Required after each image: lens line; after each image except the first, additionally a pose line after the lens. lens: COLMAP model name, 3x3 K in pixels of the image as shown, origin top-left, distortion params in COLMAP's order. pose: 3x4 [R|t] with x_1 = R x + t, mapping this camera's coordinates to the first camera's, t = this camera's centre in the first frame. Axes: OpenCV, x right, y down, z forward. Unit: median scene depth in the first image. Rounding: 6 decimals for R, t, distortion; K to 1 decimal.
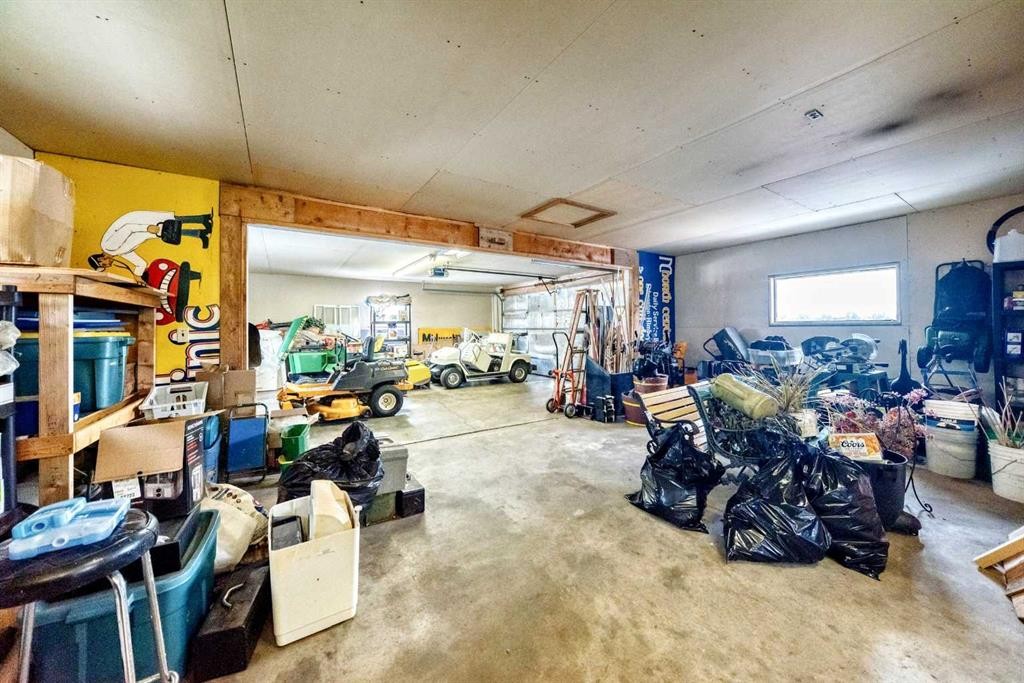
lens RADIAL K [[358.4, 0, 512.2], [0, 358.4, 332.0], [0, 0, 1]] dist [-0.002274, -0.000058]
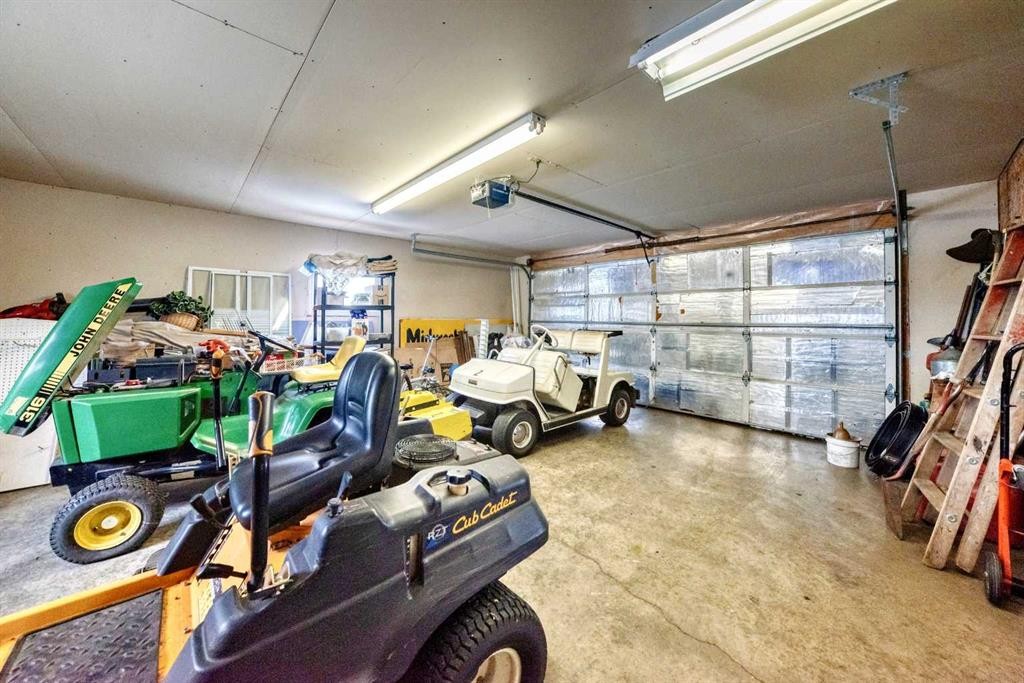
lens RADIAL K [[358.4, 0, 506.2], [0, 358.4, 316.5], [0, 0, 1]] dist [-0.002274, -0.000058]
pose [[0.985708, 0.014406, 0.167844, -0.217015], [-0.011449, 0.999762, -0.018572, -0.006754], [-0.168072, 0.016385, 0.985639, 0.464148]]
